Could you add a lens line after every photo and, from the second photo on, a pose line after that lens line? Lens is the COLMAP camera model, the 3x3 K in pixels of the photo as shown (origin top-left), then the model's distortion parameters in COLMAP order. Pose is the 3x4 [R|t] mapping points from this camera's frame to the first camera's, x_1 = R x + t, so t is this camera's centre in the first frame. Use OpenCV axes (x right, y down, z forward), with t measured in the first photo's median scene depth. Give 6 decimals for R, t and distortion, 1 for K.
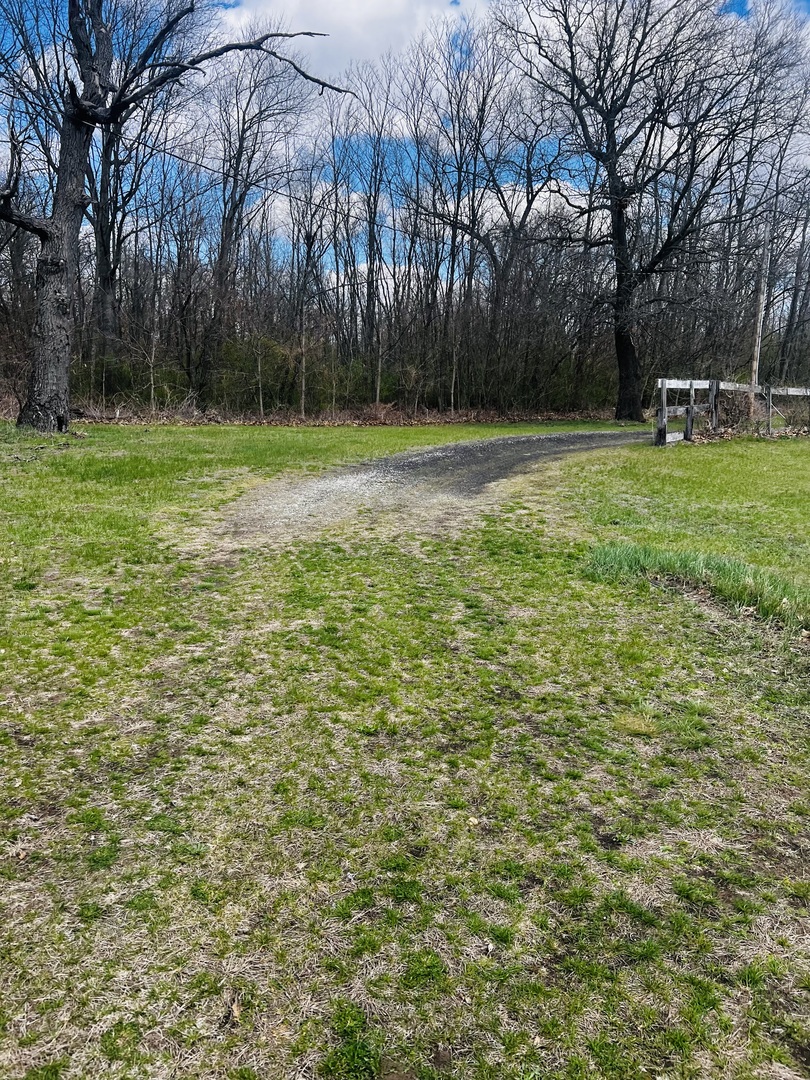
lens RADIAL K [[814.2, 0, 400.5], [0, 814.2, 548.5], [0, 0, 1]] dist [0.055044, -0.063237]
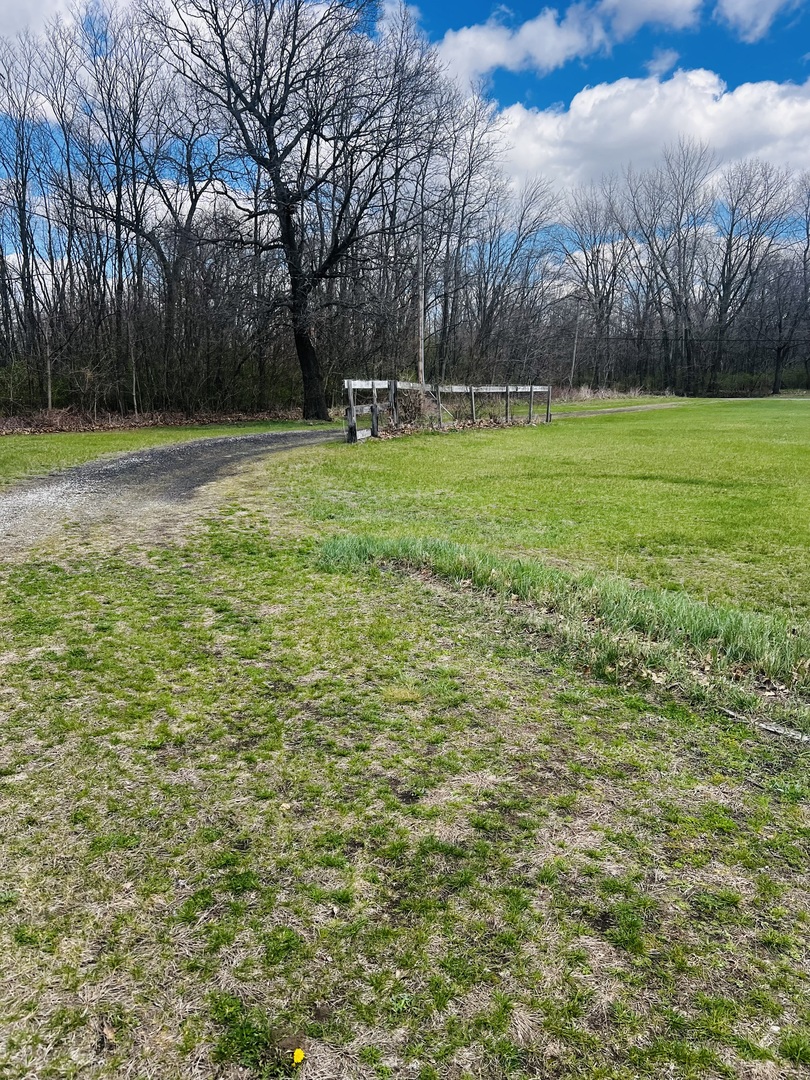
lens RADIAL K [[814.2, 0, 399.3], [0, 814.2, 553.3], [0, 0, 1]] dist [0.055044, -0.063237]
pose [[0.925987, -0.095964, 0.365155, -0.079611], [0.093835, 0.995308, 0.023615, -0.002280], [-0.365708, 0.012397, 0.930647, -0.025557]]
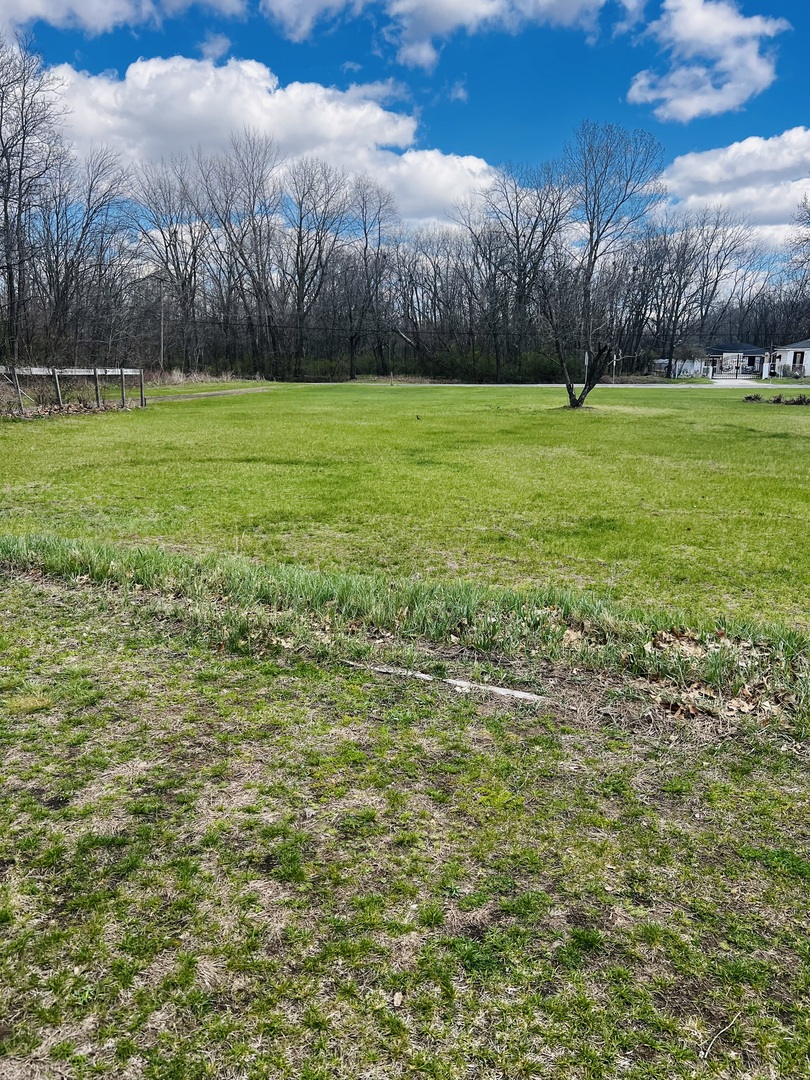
lens RADIAL K [[814.2, 0, 407.0], [0, 814.2, 551.0], [0, 0, 1]] dist [0.055044, -0.063237]
pose [[0.639645, -0.183437, 0.746462, -0.118729], [0.160866, 0.981549, 0.103361, -0.005382], [-0.751649, 0.053966, 0.657351, -0.049238]]
